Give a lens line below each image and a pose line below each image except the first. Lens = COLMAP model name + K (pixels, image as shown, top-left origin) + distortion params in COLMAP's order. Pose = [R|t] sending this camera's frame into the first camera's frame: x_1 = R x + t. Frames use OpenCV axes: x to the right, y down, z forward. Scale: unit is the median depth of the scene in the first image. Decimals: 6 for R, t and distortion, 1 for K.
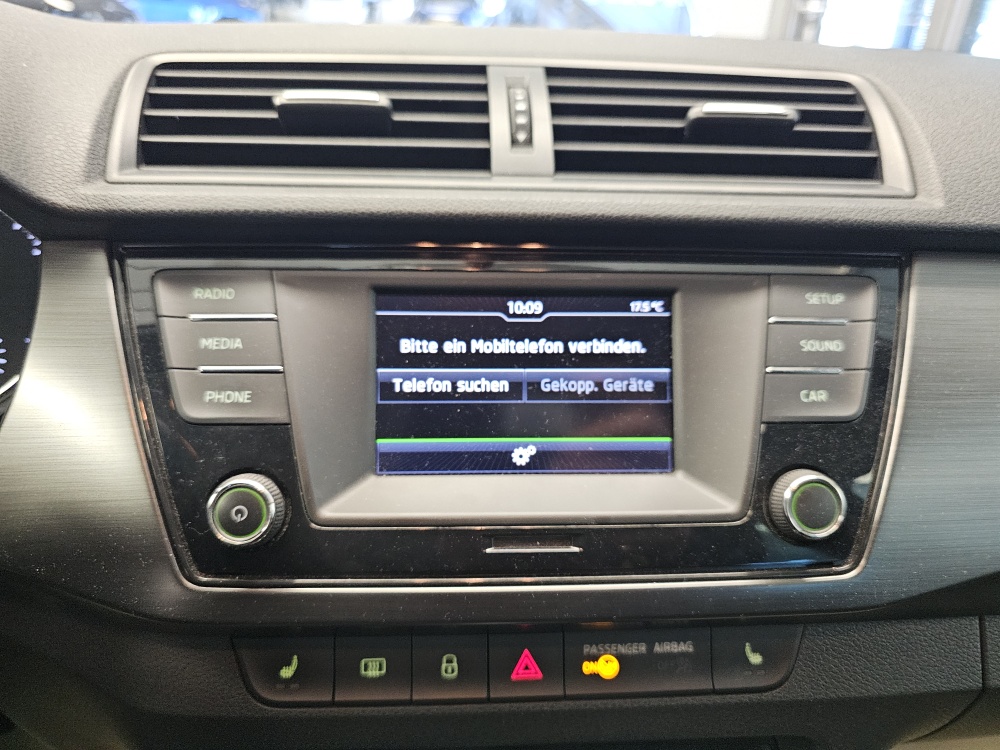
lens RADIAL K [[722.9, 0, 495.5], [0, 722.9, 374.6], [0, 0, 1]] dist [-0.012484, -0.011130]
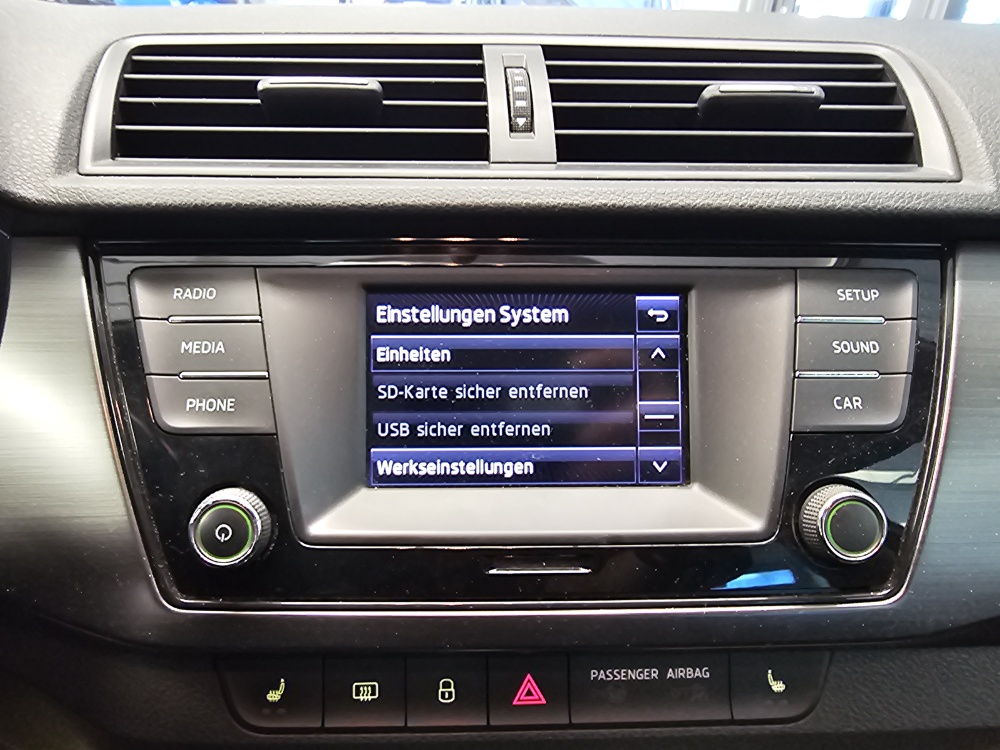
lens RADIAL K [[680.2, 0, 442.9], [0, 680.2, 370.6], [0, 0, 1]] dist [0.002286, -0.001806]
pose [[0.999397, -0.001199, -0.034715, -0.037253], [0.001809, 0.999844, 0.017571, -0.026456], [0.034688, -0.017623, 0.999243, 0.125367]]
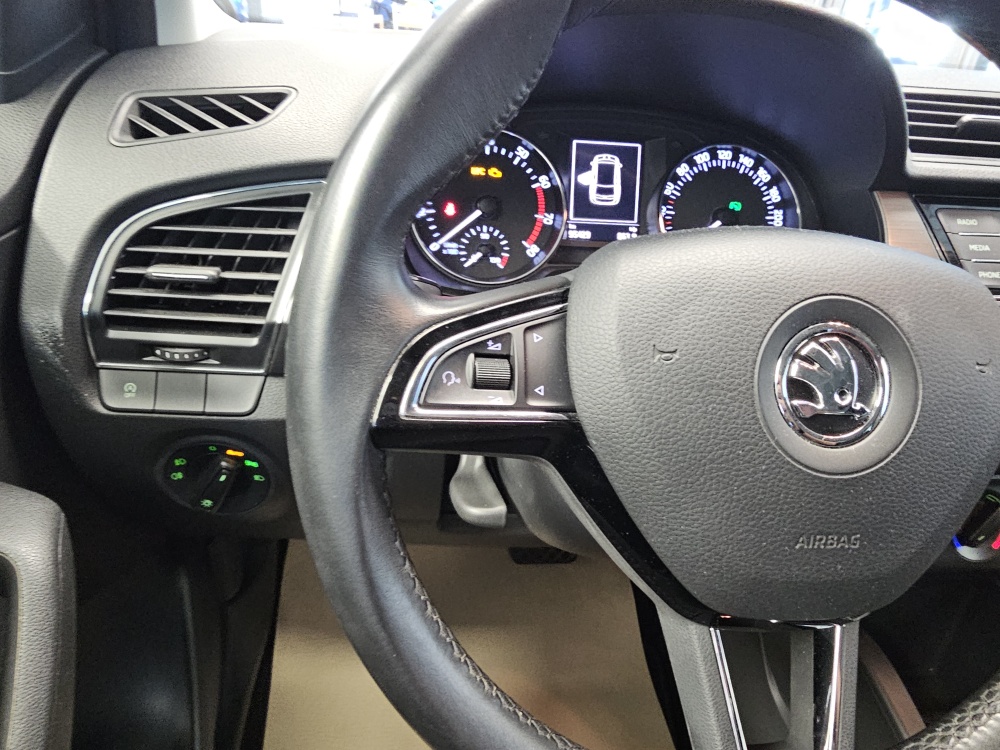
lens RADIAL K [[682.7, 0, 495.4], [0, 682.7, 365.9], [0, 0, 1]] dist [0.002707, -0.001626]
pose [[0.996278, 0.011176, 0.085474, -1.724561], [-0.012773, 0.999754, 0.018154, 0.242820], [-0.085250, -0.019179, 0.996175, -0.669742]]
